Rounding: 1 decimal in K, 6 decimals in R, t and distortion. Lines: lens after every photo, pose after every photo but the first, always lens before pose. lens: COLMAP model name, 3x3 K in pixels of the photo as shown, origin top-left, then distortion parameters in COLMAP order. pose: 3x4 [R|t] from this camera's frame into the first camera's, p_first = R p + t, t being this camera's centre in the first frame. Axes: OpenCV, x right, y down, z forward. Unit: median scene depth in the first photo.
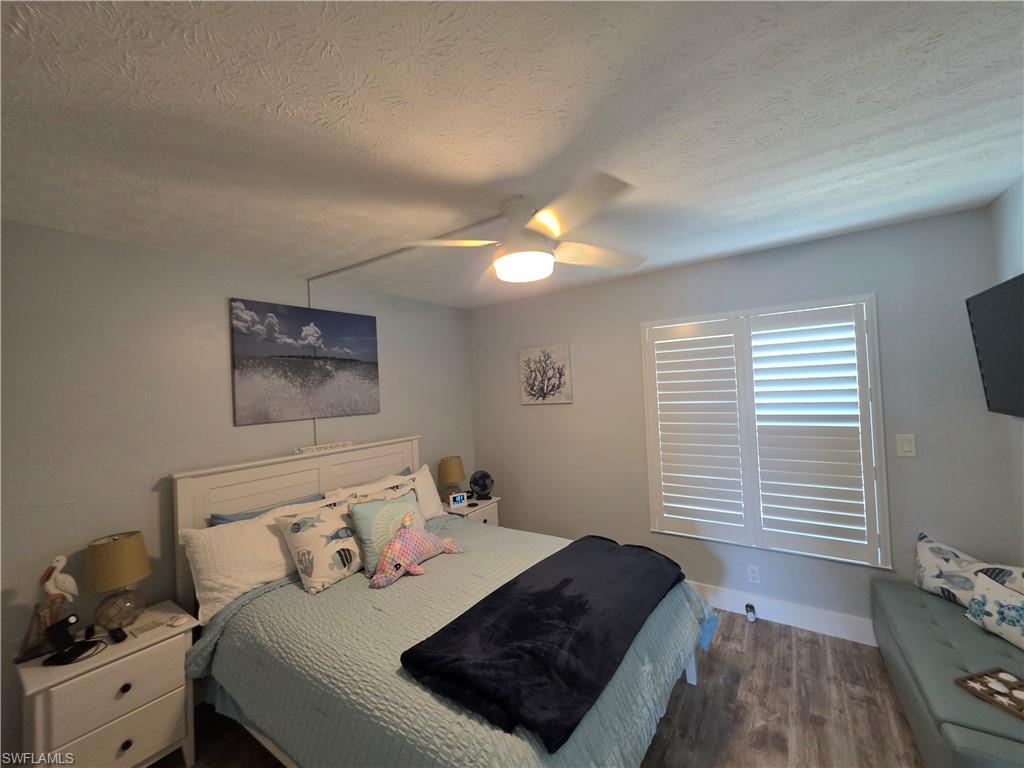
lens RADIAL K [[414.6, 0, 506.0], [0, 414.6, 379.3], [0, 0, 1]] dist [0.001066, 0.000181]
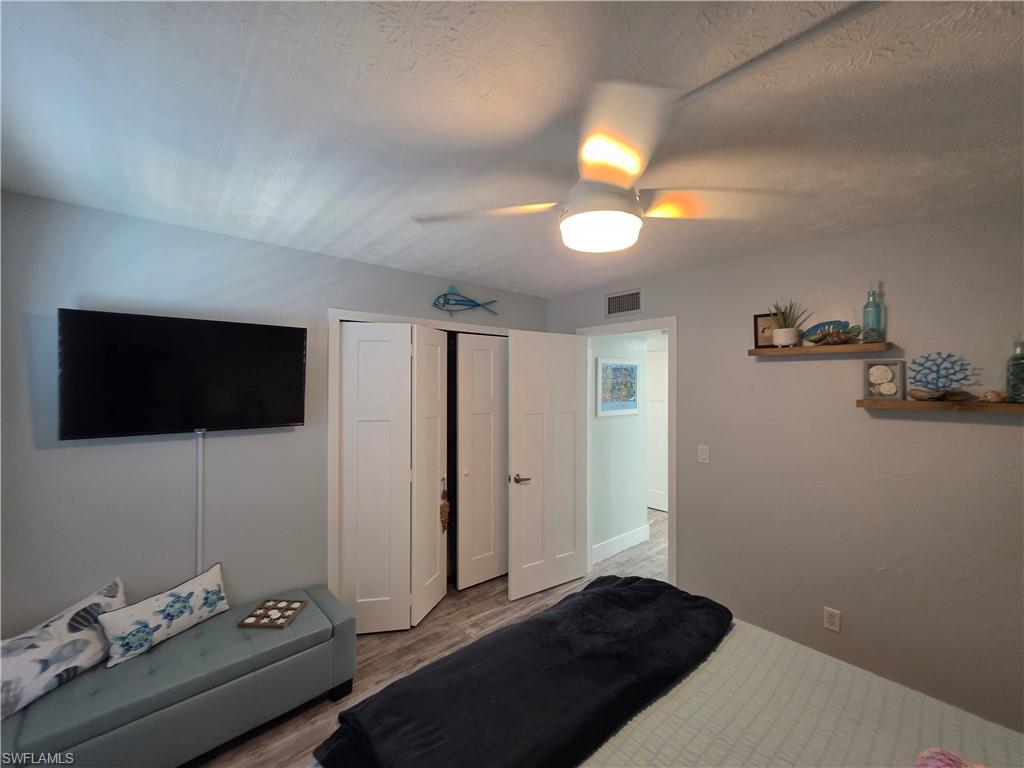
lens RADIAL K [[414.6, 0, 506.0], [0, 414.6, 379.3], [0, 0, 1]] dist [0.001066, 0.000181]
pose [[-0.970323, 0.043845, 0.237804, 0.012767], [0.035732, 0.998626, -0.038321, 0.002252], [-0.239157, -0.028686, -0.970557, 1.822028]]
